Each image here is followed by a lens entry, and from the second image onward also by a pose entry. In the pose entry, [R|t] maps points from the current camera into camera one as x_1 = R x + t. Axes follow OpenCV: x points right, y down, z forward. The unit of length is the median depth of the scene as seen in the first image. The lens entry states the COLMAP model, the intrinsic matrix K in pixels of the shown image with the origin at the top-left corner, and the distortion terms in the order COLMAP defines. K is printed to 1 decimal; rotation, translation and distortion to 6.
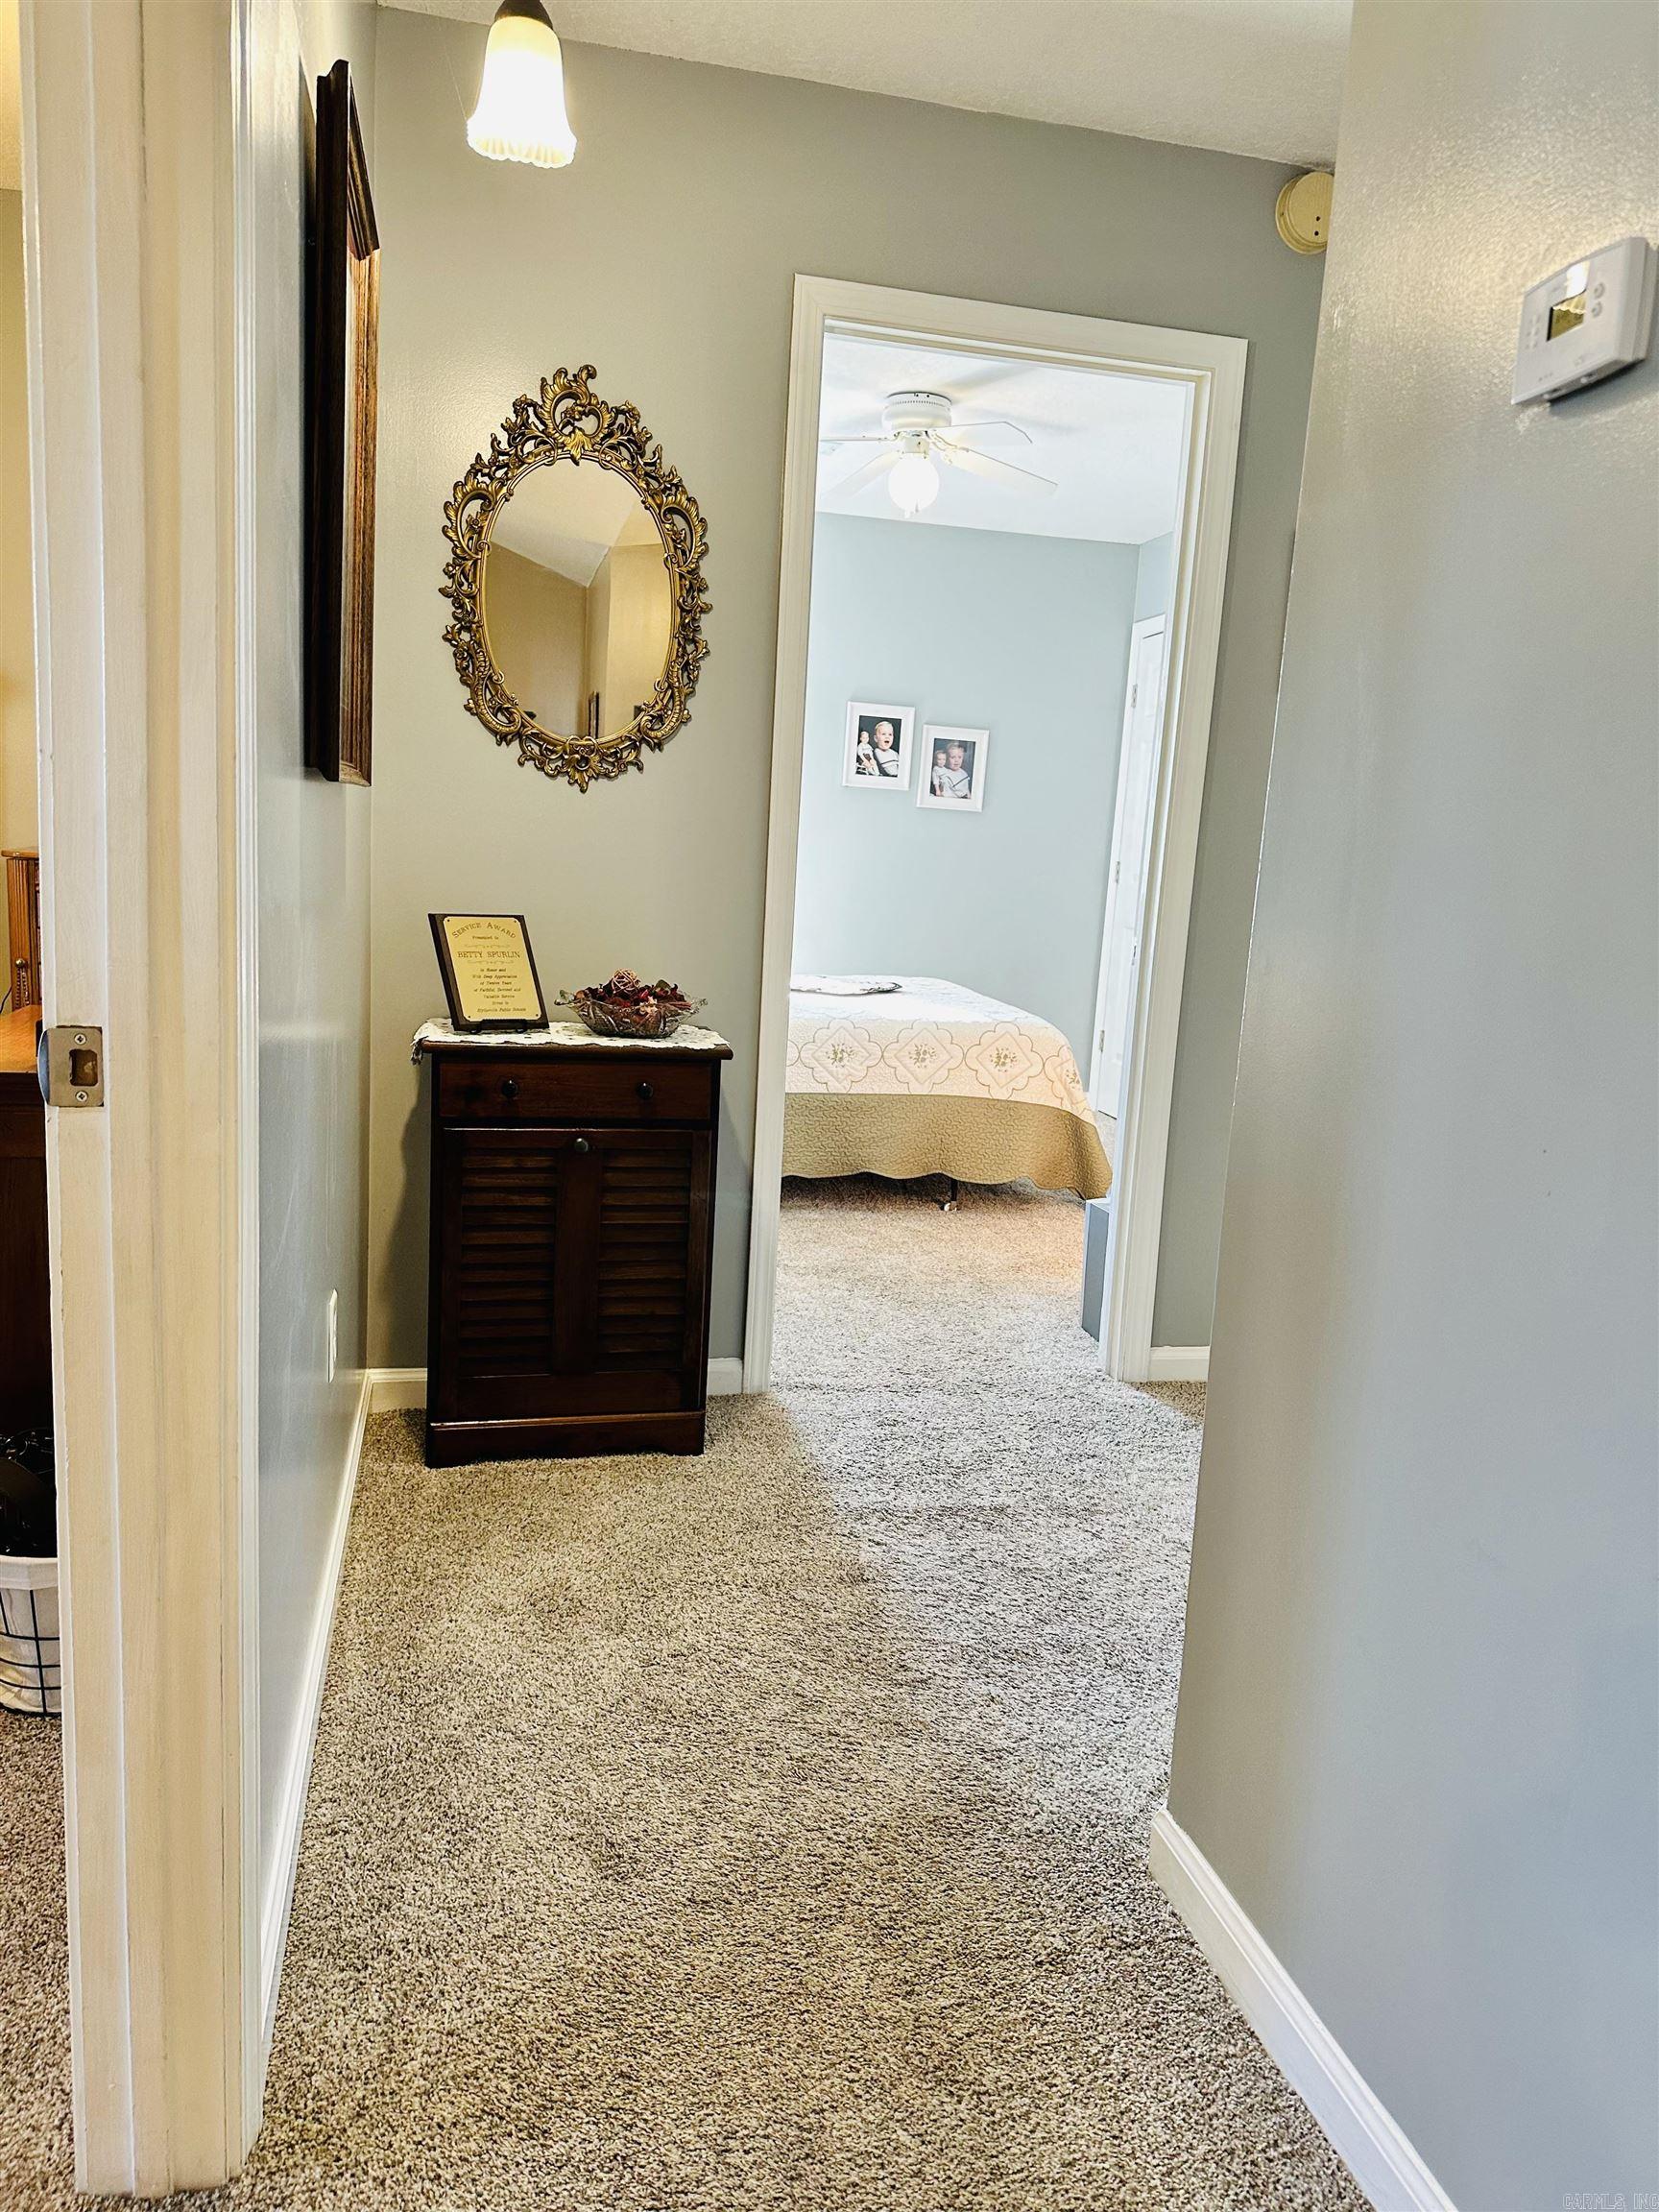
lens RADIAL K [[1567.3, 0, 819.7], [0, 1567.3, 1130.5], [0, 0, 1]] dist [0.123970, -0.229166]
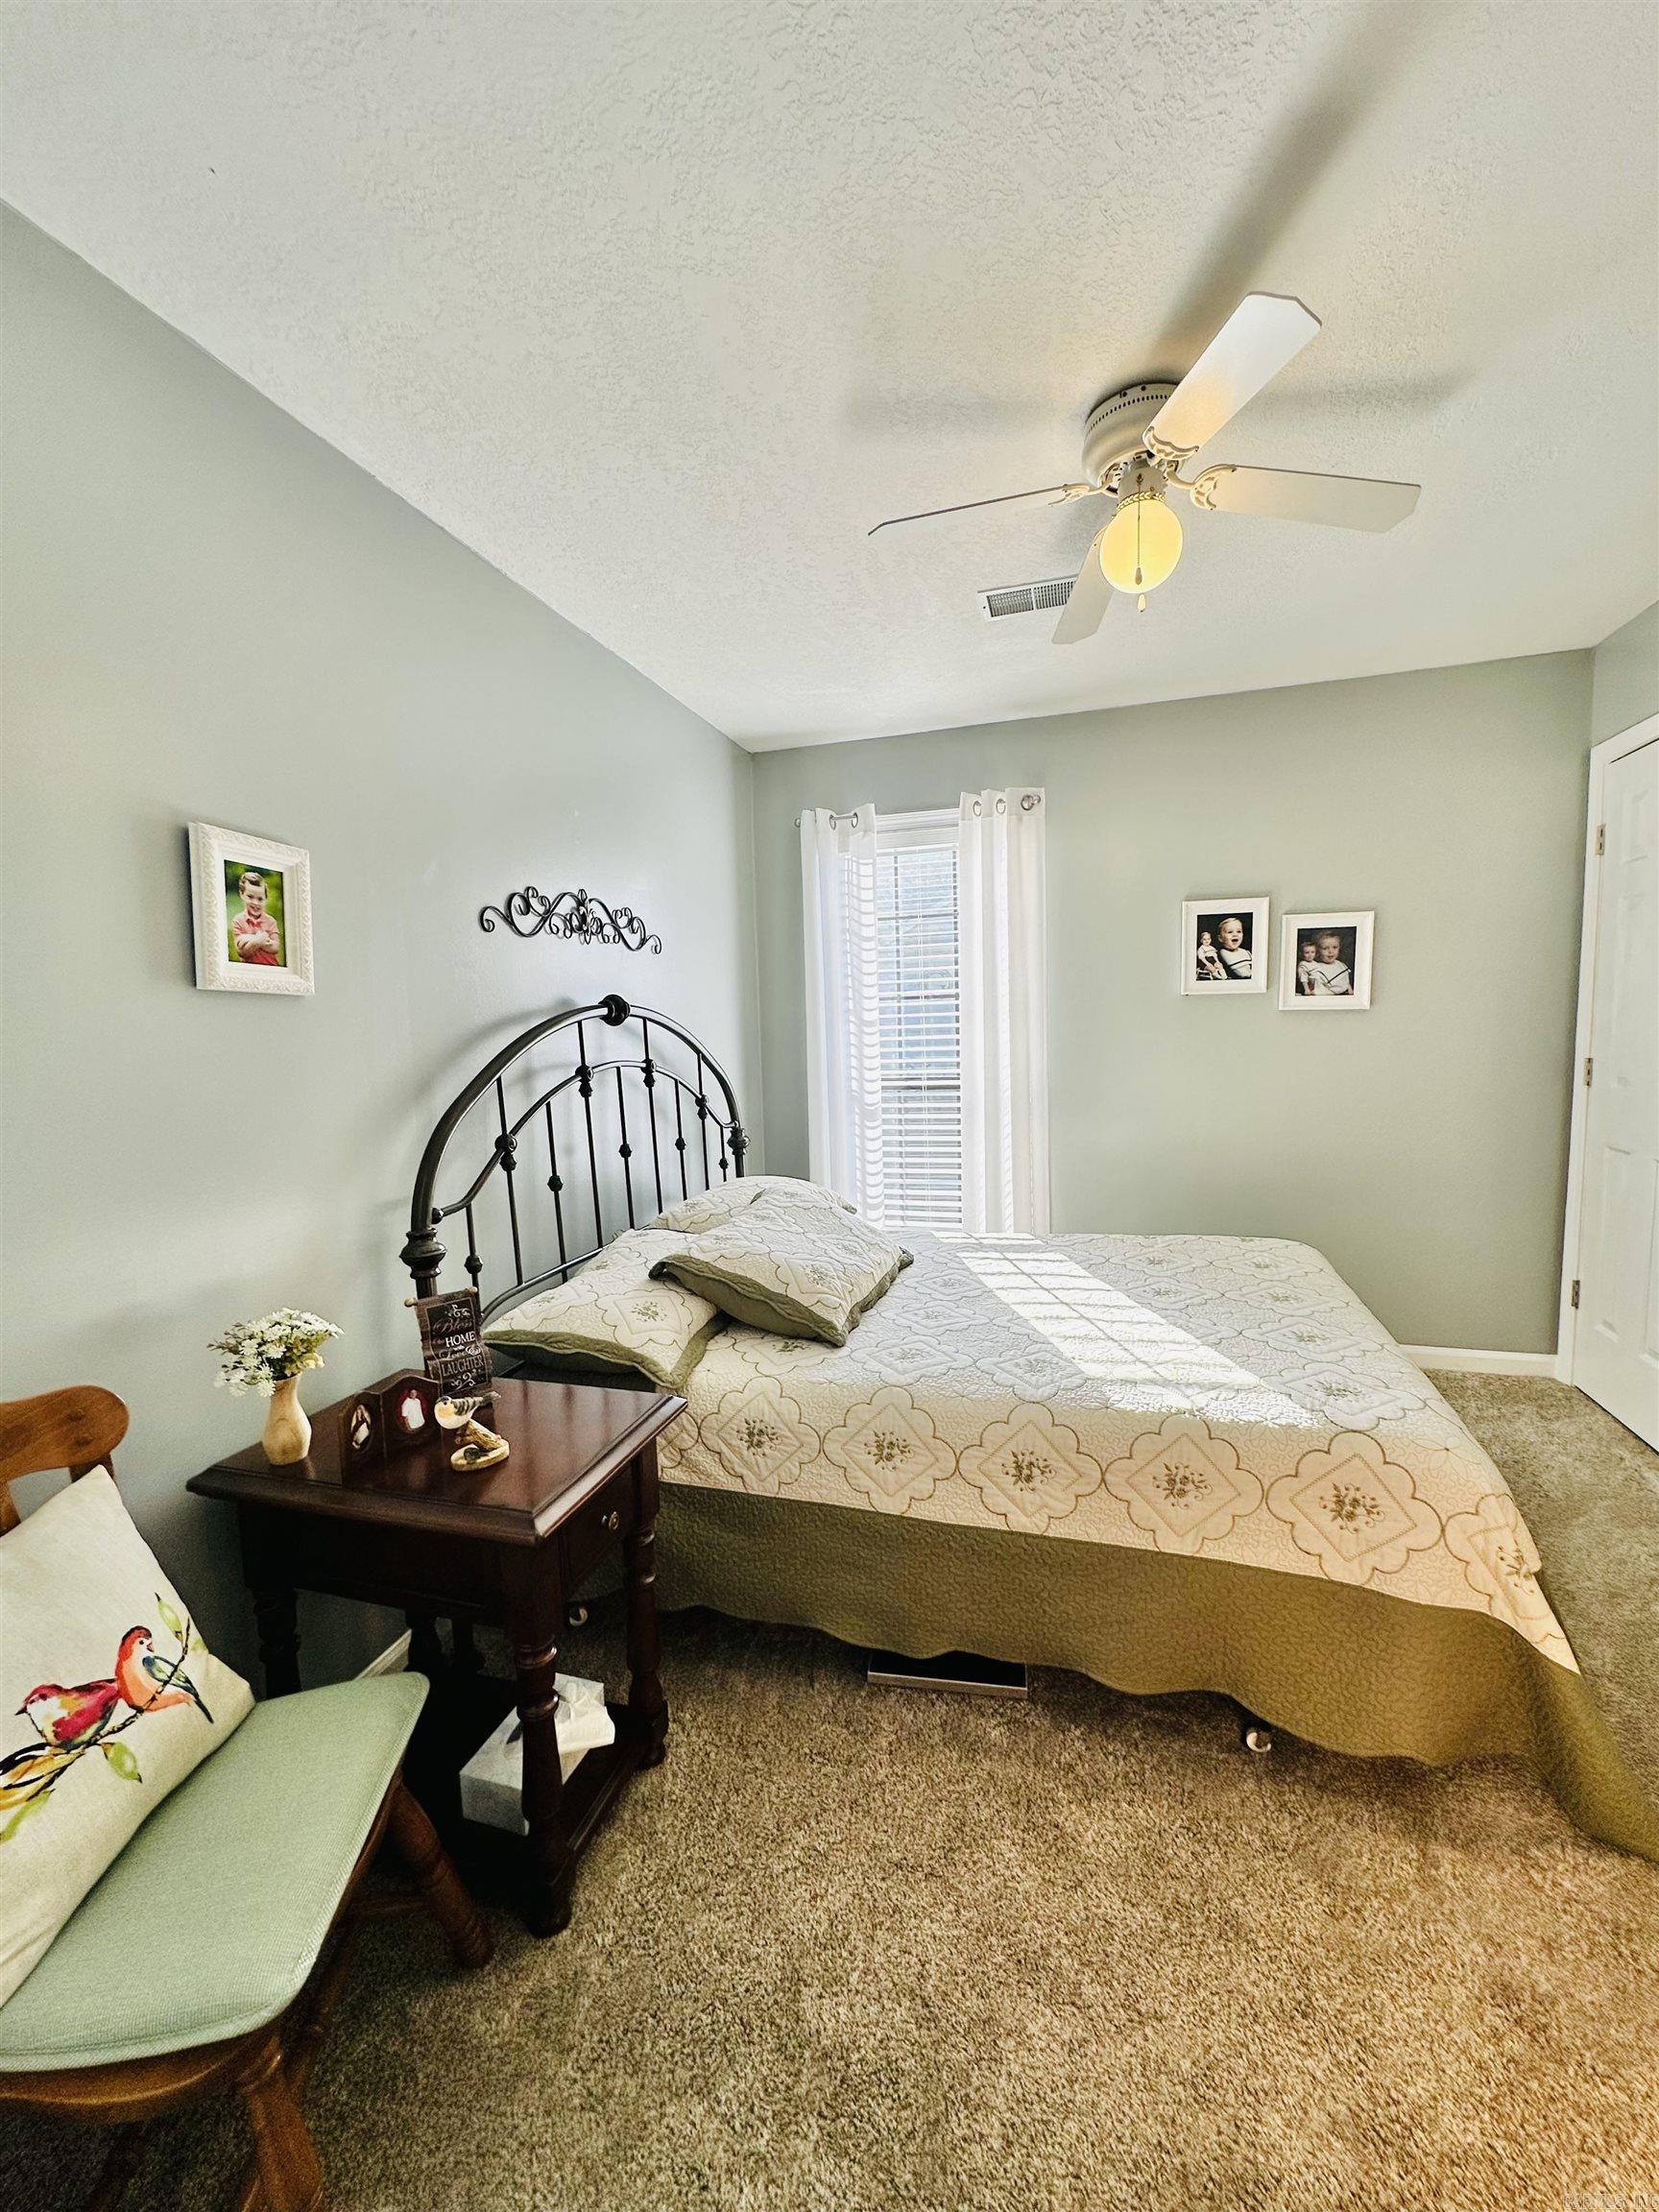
lens RADIAL K [[881.6, 0, 832.3], [0, 881.6, 1107.3], [0, 0, 1]] dist [-0.002291, 0.000273]
pose [[0.868008, -0.033098, -0.495446, 0.087029], [-0.006732, 0.996900, -0.078391, -0.115872], [0.496505, 0.071380, 0.865094, 0.479738]]
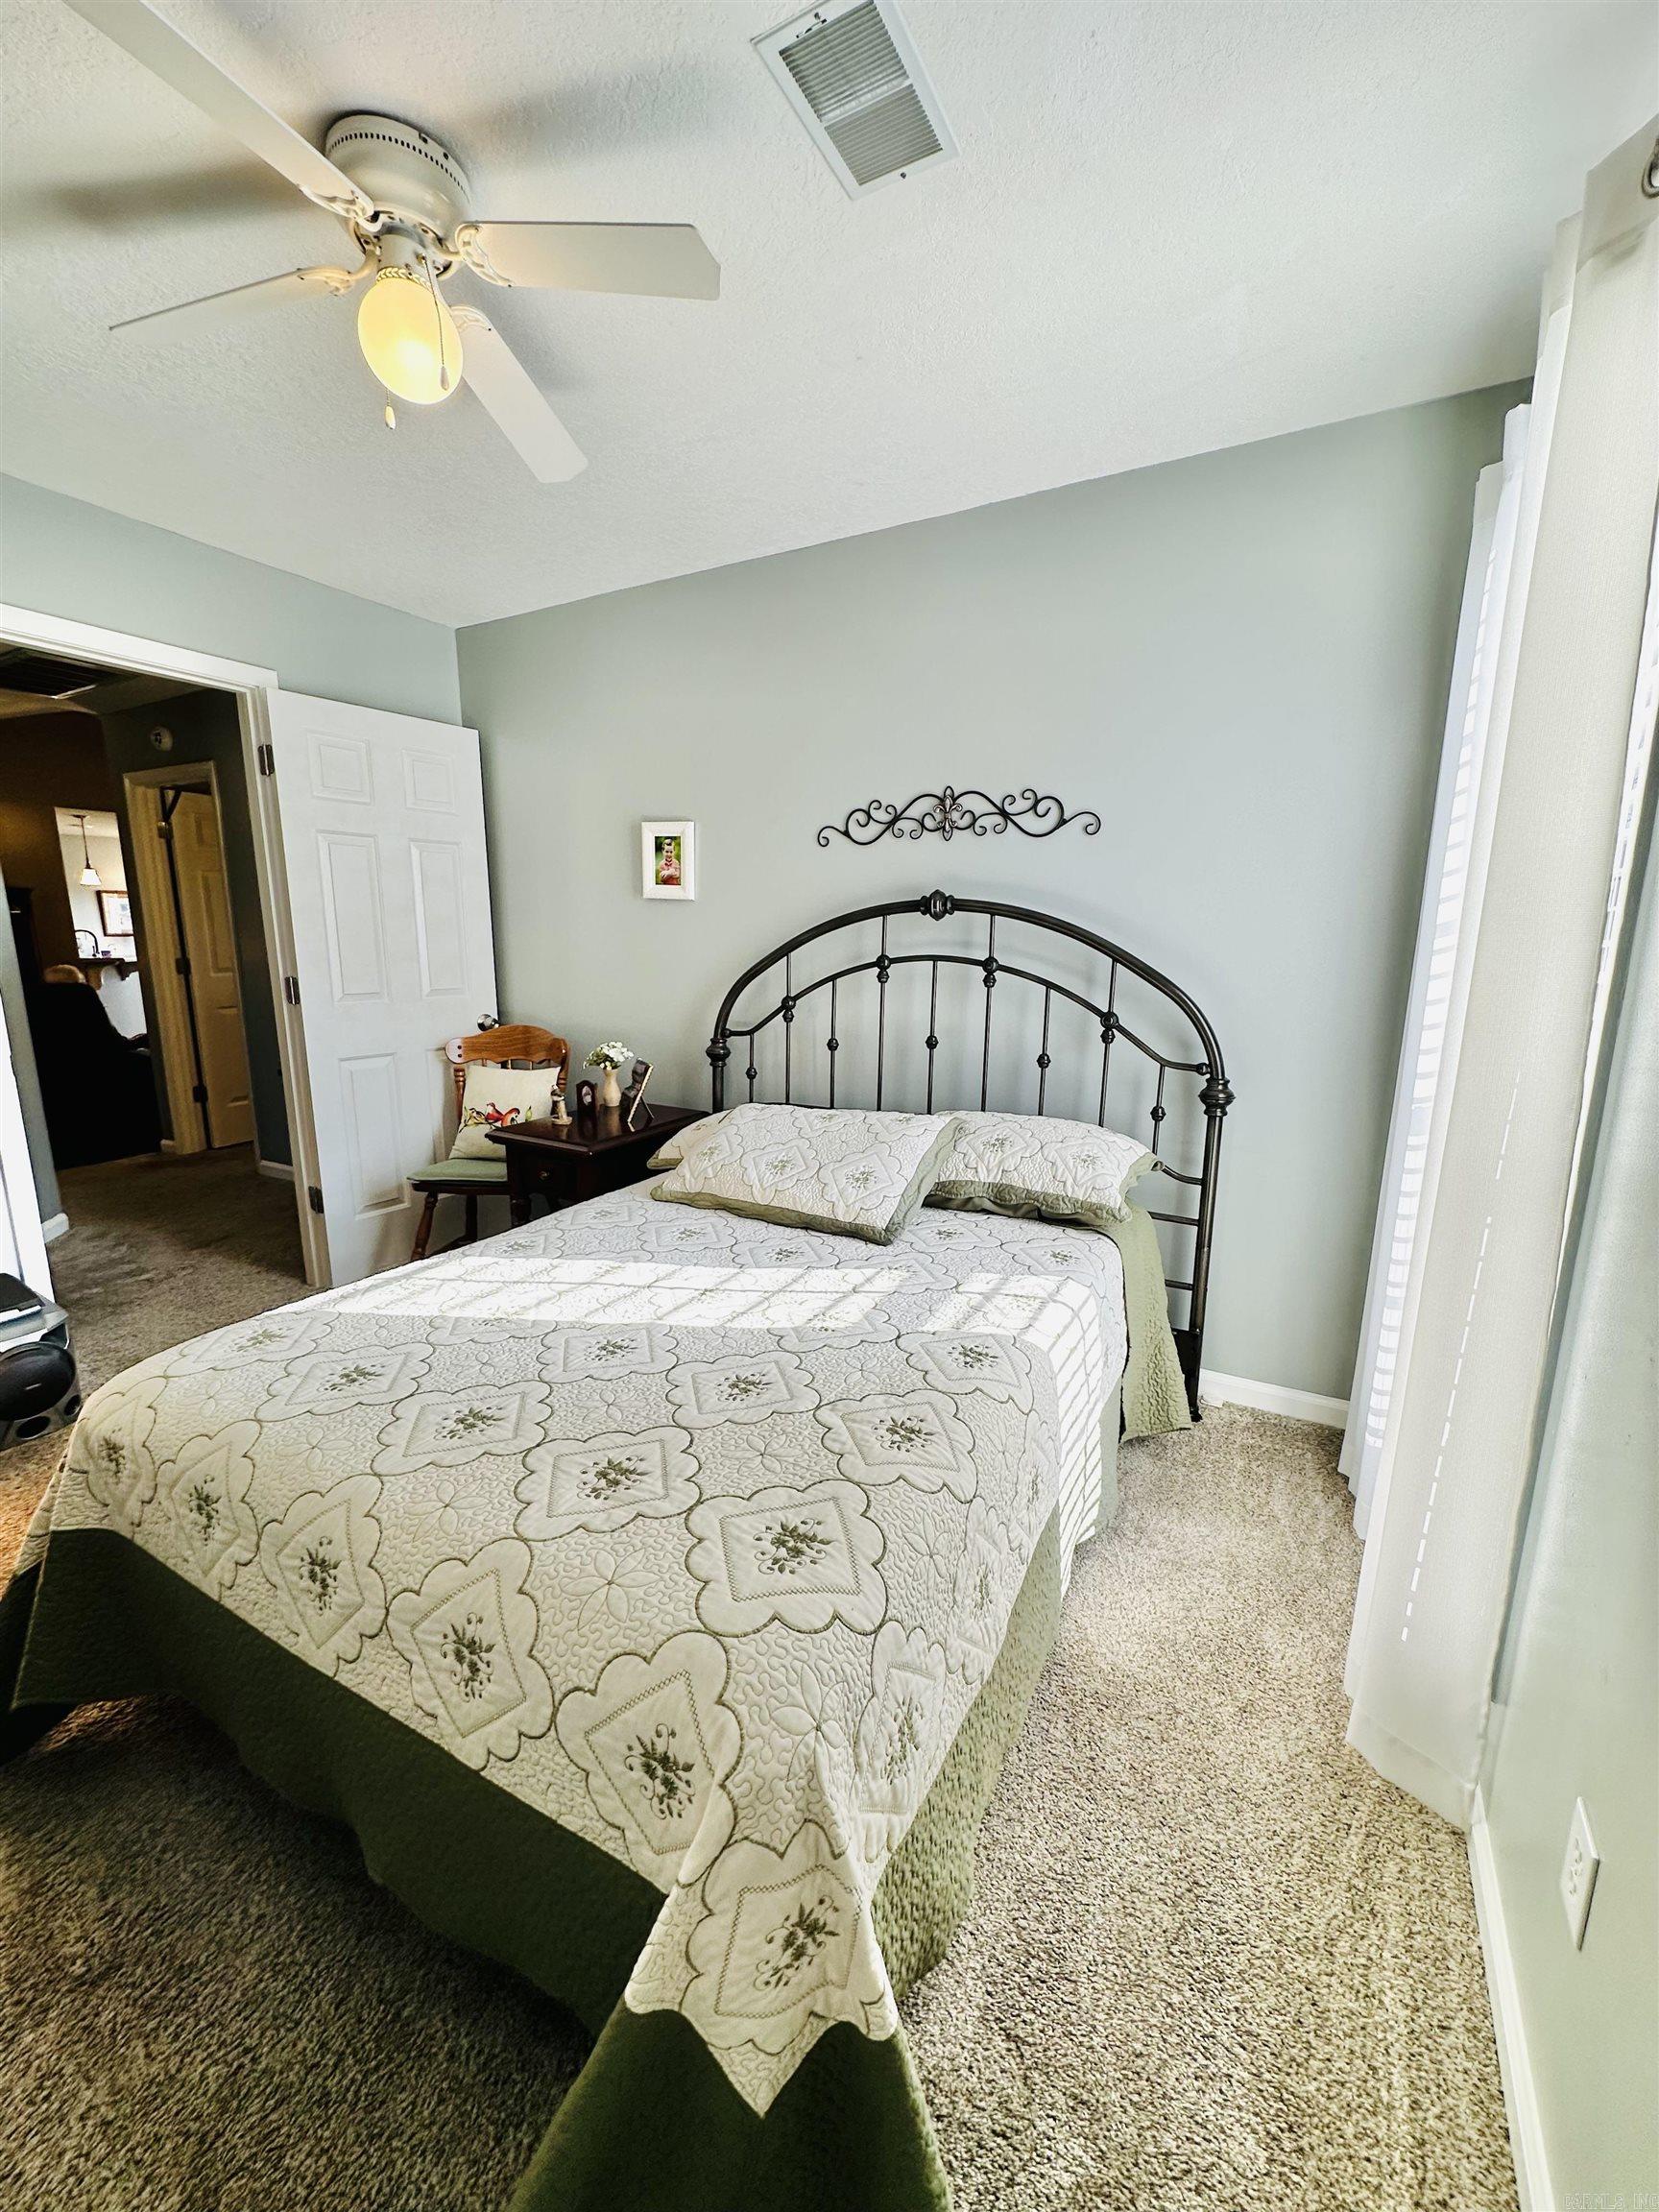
lens RADIAL K [[881.6, 0, 832.3], [0, 881.6, 1107.3], [0, 0, 1]] dist [-0.002291, 0.000273]
pose [[-0.662833, 0.091733, -0.743127, 0.136760], [-0.169513, 0.948315, 0.268260, -0.181820], [0.729327, 0.303782, -0.613025, 0.888091]]
